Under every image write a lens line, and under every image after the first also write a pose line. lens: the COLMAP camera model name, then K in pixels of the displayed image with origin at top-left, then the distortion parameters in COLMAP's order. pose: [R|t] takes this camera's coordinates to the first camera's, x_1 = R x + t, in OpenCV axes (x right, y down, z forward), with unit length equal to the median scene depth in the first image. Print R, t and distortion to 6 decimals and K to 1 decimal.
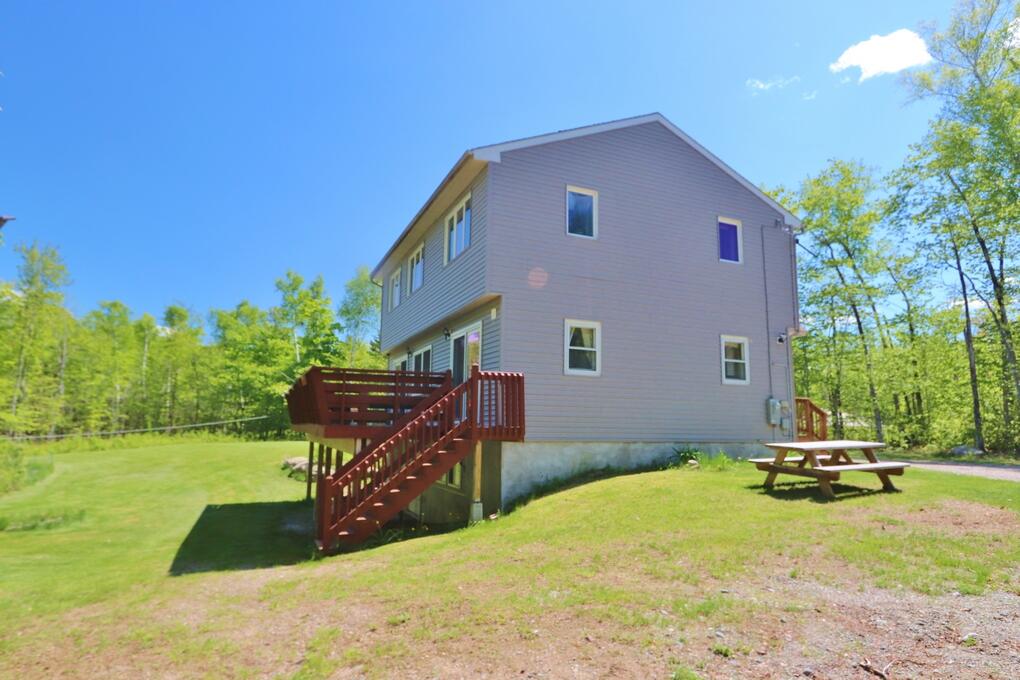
lens RADIAL K [[601.6, 0, 510.0], [0, 601.6, 340.0], [0, 0, 1]] dist [-0.000661, 0.000283]
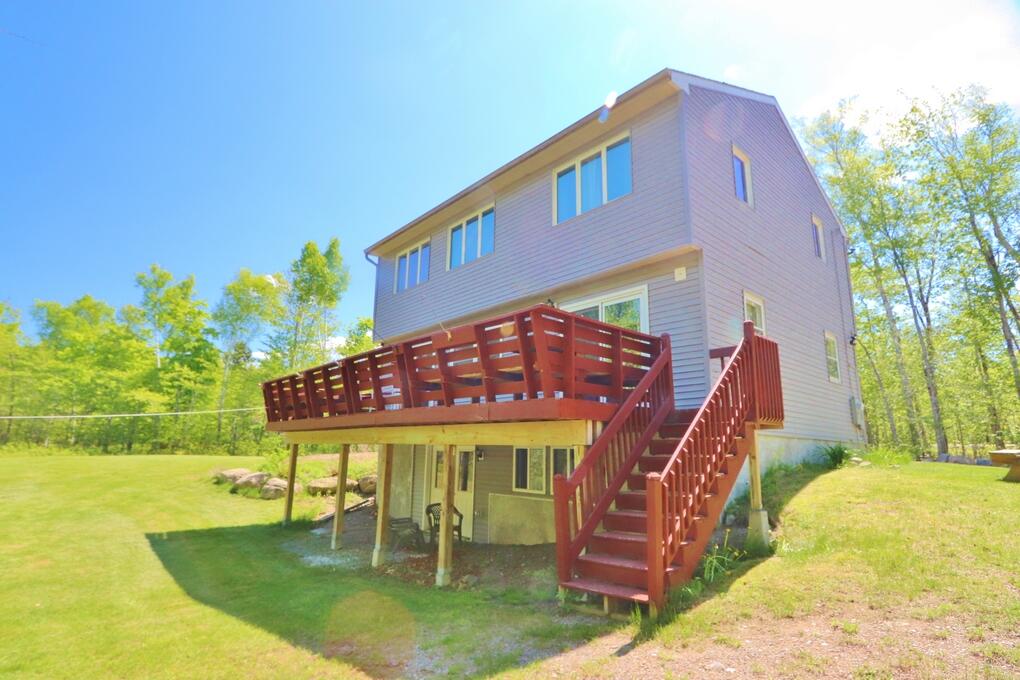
lens RADIAL K [[516.6, 0, 510.8], [0, 516.6, 350.7], [0, 0, 1]] dist [-0.003425, -0.001612]
pose [[0.942381, 0.063510, 0.328459, -0.113357], [-0.048893, 0.997419, -0.052581, 0.026179], [-0.330950, 0.033492, 0.943054, 0.105093]]
